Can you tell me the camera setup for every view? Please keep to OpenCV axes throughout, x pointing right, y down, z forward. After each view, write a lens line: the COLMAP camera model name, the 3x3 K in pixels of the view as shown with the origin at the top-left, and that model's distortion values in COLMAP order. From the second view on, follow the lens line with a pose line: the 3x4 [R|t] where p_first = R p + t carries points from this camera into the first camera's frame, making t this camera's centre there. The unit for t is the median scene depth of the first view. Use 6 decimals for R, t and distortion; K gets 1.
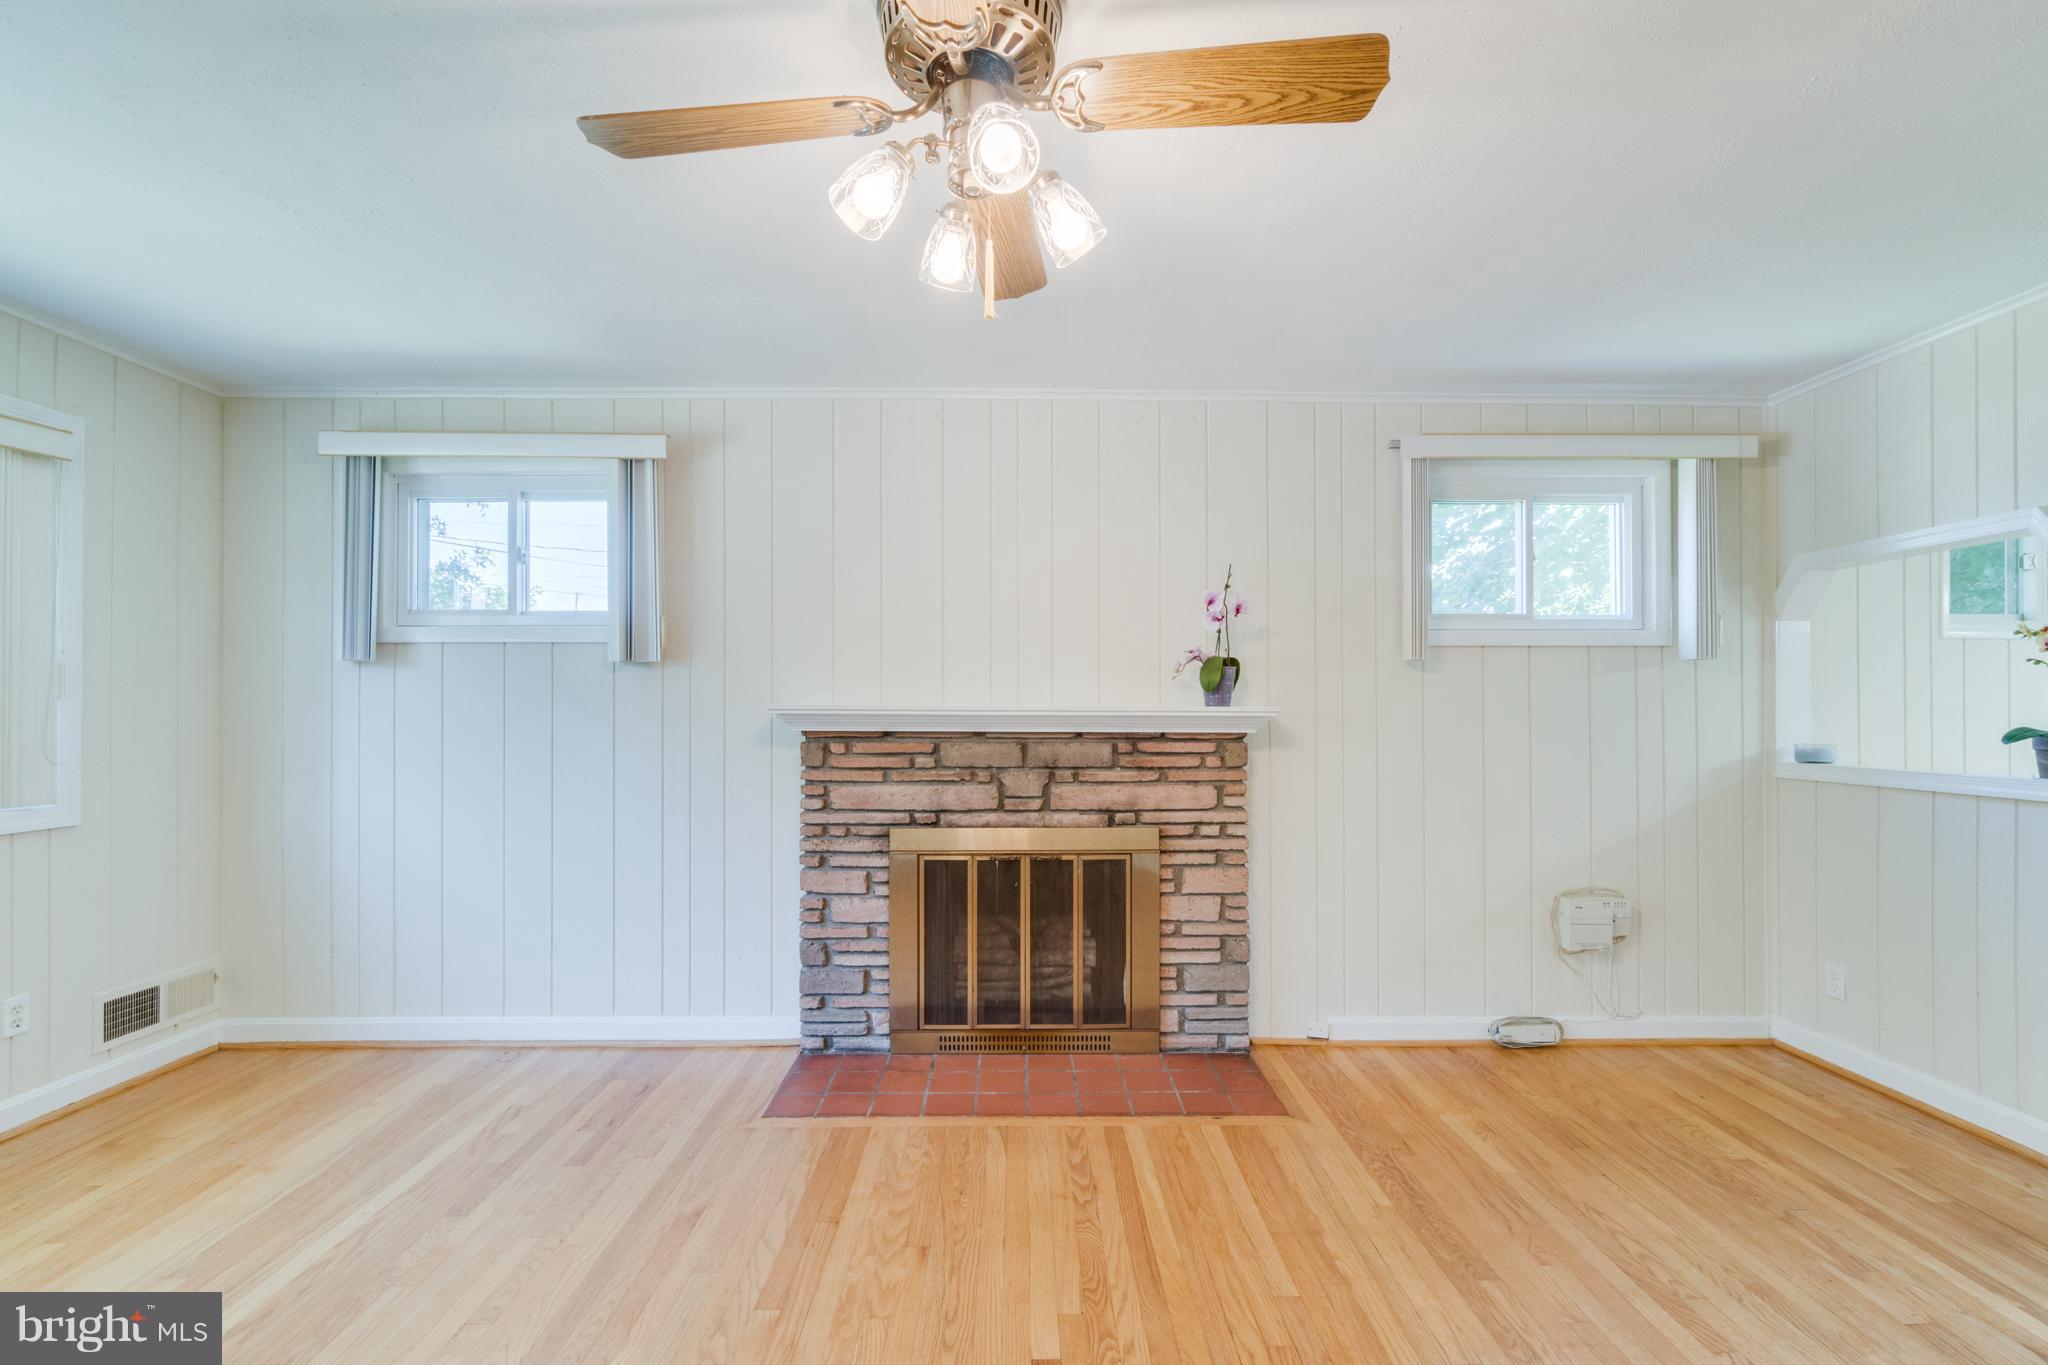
lens RADIAL K [[887.8, 0, 1030.3], [0, 887.8, 704.1], [0, 0, 1]] dist [-0.001701, -0.000273]
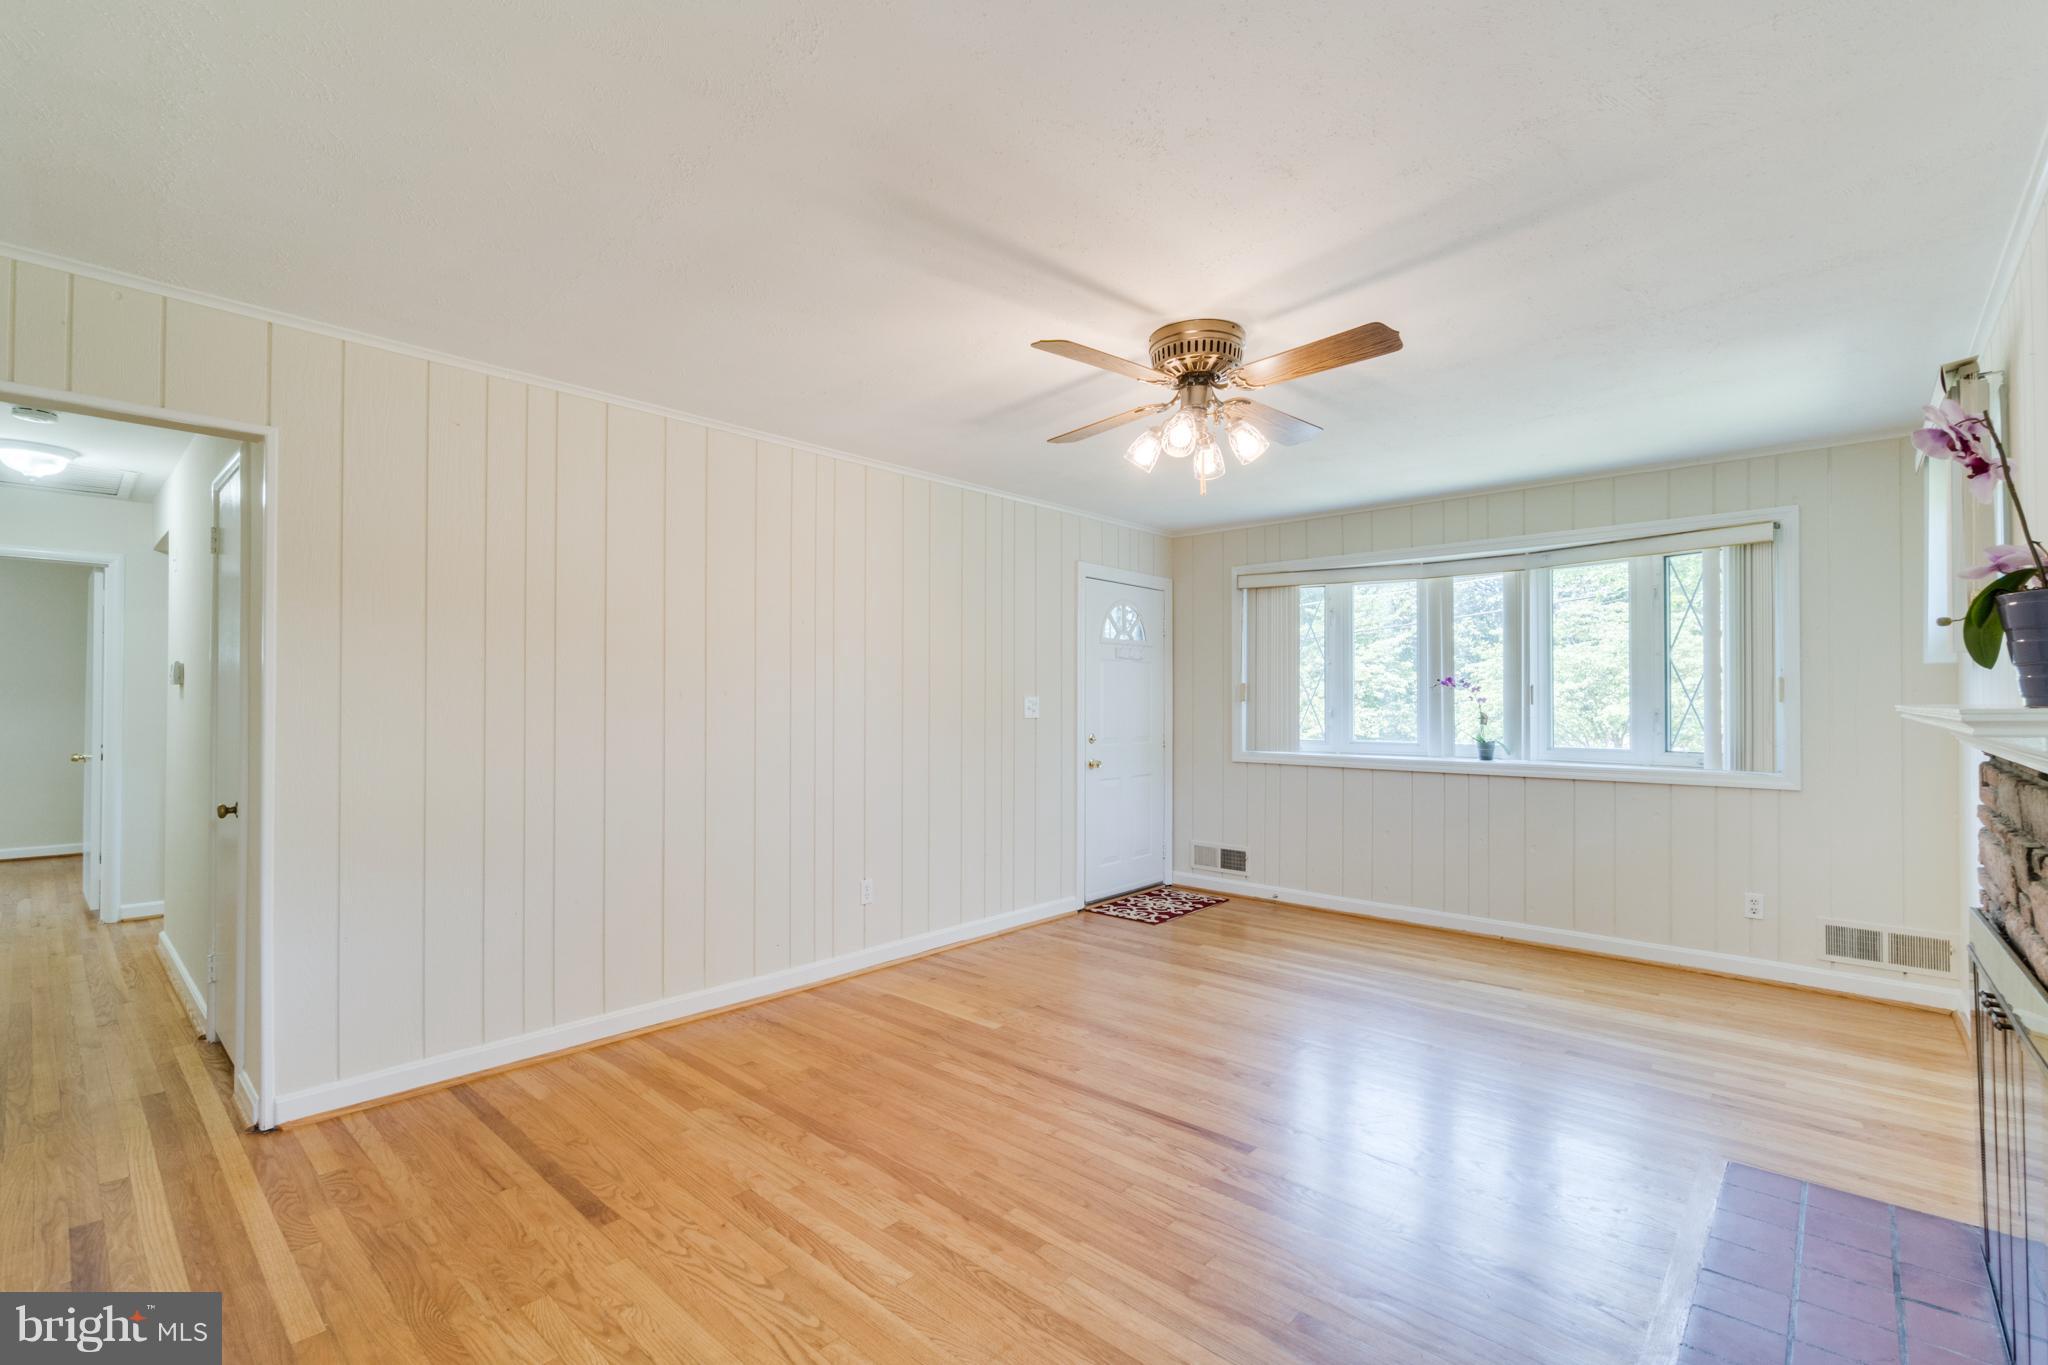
lens RADIAL K [[921.9, 0, 1021.6], [0, 921.9, 690.3], [0, 0, 1]] dist [-0.000888, -0.000537]
pose [[-0.694074, -0.016566, -0.719713, 0.740000], [-0.001642, 0.999769, -0.021429, 0.006714], [0.719902, -0.013691, -0.693941, 0.961697]]
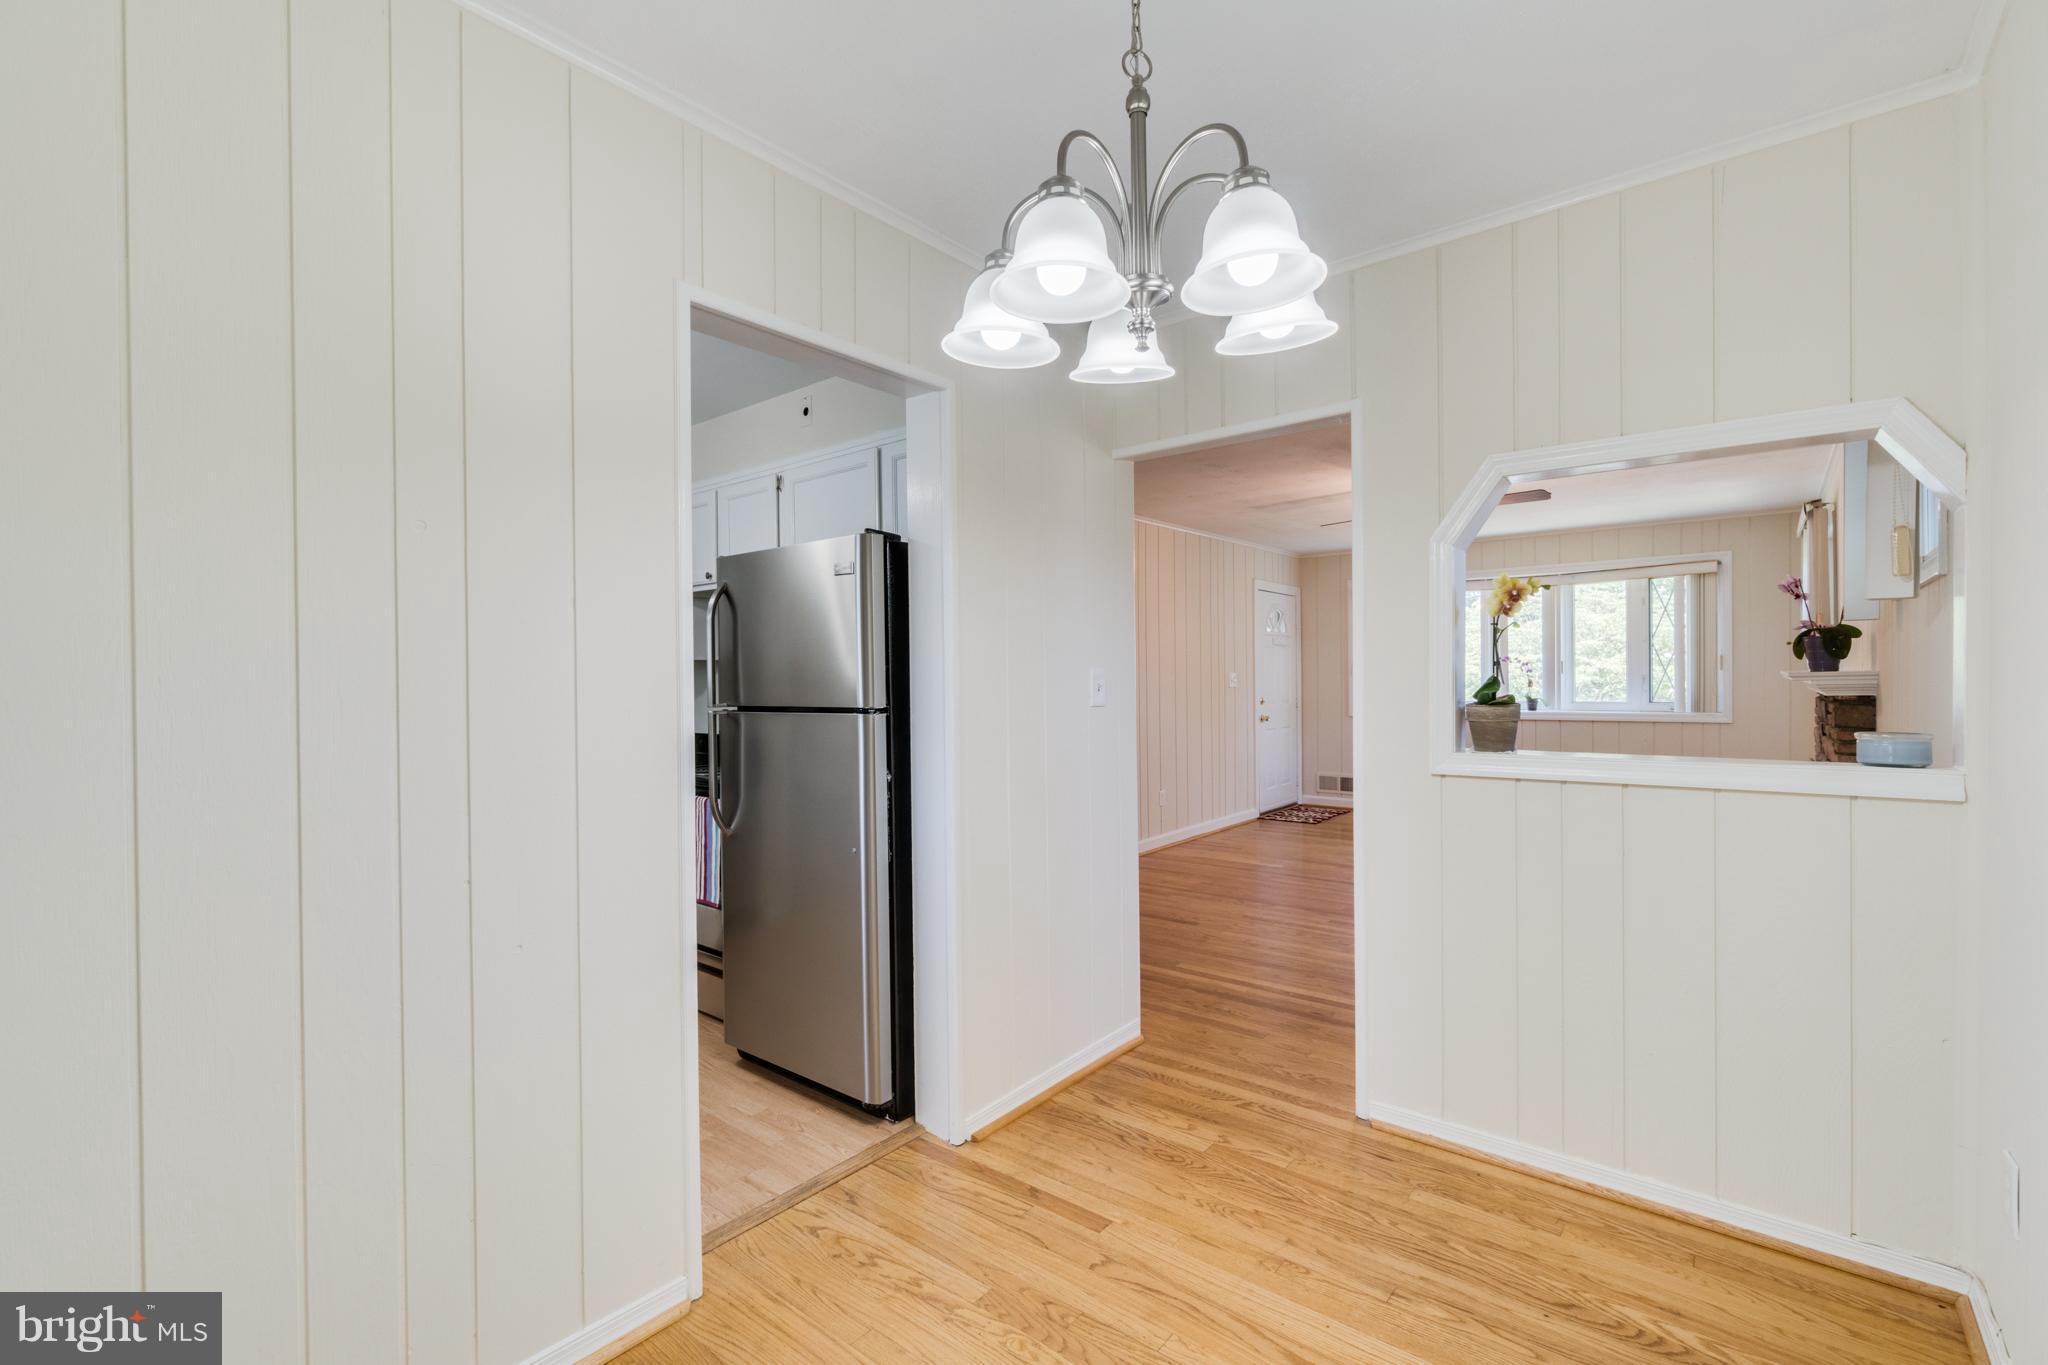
lens RADIAL K [[934.4, 0, 1007.5], [0, 934.4, 686.0], [0, 0, 1]] dist [-0.000434, 0.000312]
pose [[-0.655504, 0.008521, -0.755144, 1.787124], [0.012631, 0.999920, 0.000319, 0.009915], [0.755086, -0.009330, -0.655559, 1.002410]]
